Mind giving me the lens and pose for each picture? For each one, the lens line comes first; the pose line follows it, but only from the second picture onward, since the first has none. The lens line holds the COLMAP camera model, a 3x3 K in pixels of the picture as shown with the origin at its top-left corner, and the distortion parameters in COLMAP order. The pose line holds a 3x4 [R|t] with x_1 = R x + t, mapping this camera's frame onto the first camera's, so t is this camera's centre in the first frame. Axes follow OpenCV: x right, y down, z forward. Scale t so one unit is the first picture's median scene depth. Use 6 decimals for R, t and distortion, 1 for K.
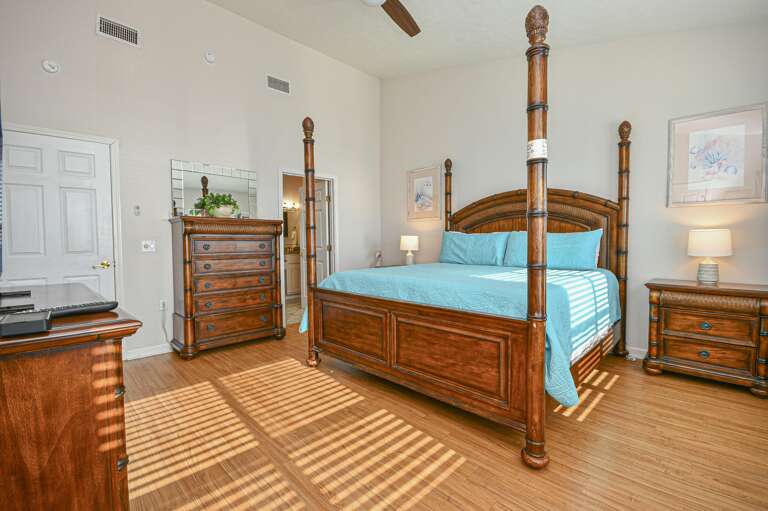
lens RADIAL K [[333.9, 0, 388.5], [0, 333.9, 254.3], [0, 0, 1]] dist [-0.000468, -0.010016]
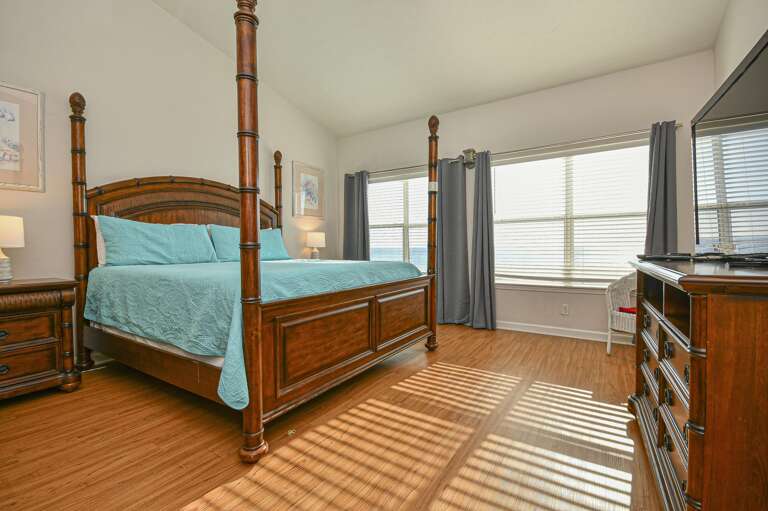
lens RADIAL K [[333.9, 0, 388.5], [0, 333.9, 254.3], [0, 0, 1]] dist [-0.000468, -0.010016]
pose [[-0.202380, -0.012710, 0.979224, -1.015096], [0.042715, 0.998850, 0.021792, 0.023027], [-0.978375, 0.046238, -0.201605, 1.176473]]
